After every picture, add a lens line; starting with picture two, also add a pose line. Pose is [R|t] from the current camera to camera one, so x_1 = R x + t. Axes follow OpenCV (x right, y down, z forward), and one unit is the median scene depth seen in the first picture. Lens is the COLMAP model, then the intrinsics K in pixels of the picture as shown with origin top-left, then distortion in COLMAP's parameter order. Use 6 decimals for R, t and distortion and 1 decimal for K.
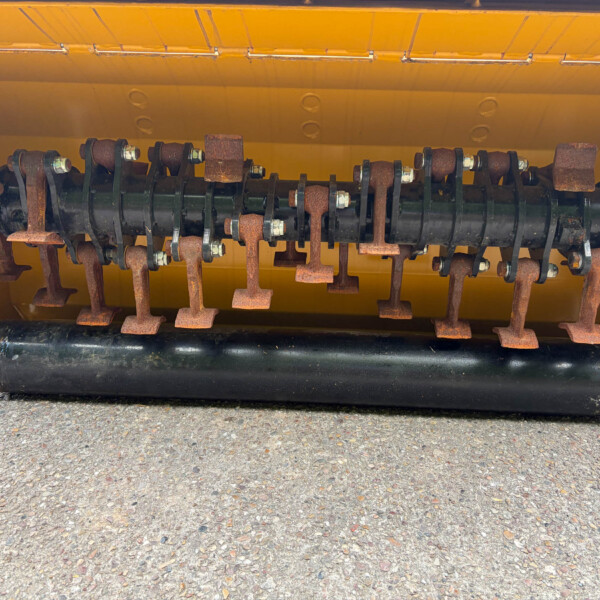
lens RADIAL K [[609.0, 0, 302.1], [0, 609.0, 311.3], [0, 0, 1]] dist [0.018008, 0.000000]
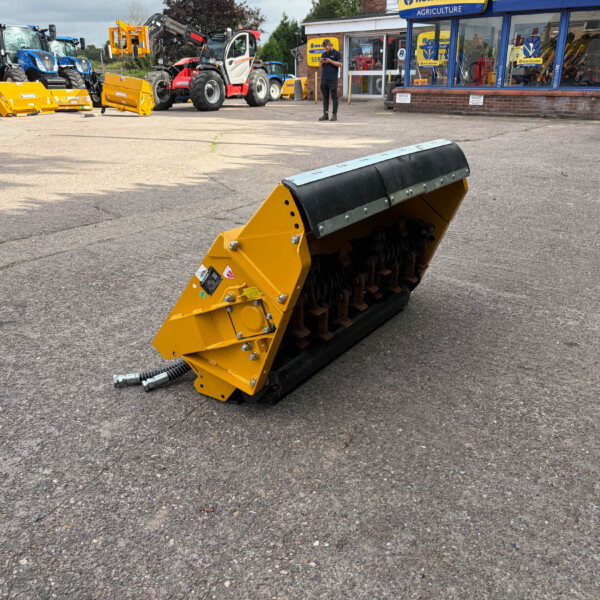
lens RADIAL K [[609.0, 0, 302.8], [0, 609.0, 298.9], [0, 0, 1]] dist [0.018008, 0.000000]
pose [[0.514883, -0.324535, 0.793456, -2.200711], [0.311437, 0.933145, 0.179574, -0.573087], [-0.798688, 0.154652, 0.581533, -0.283351]]
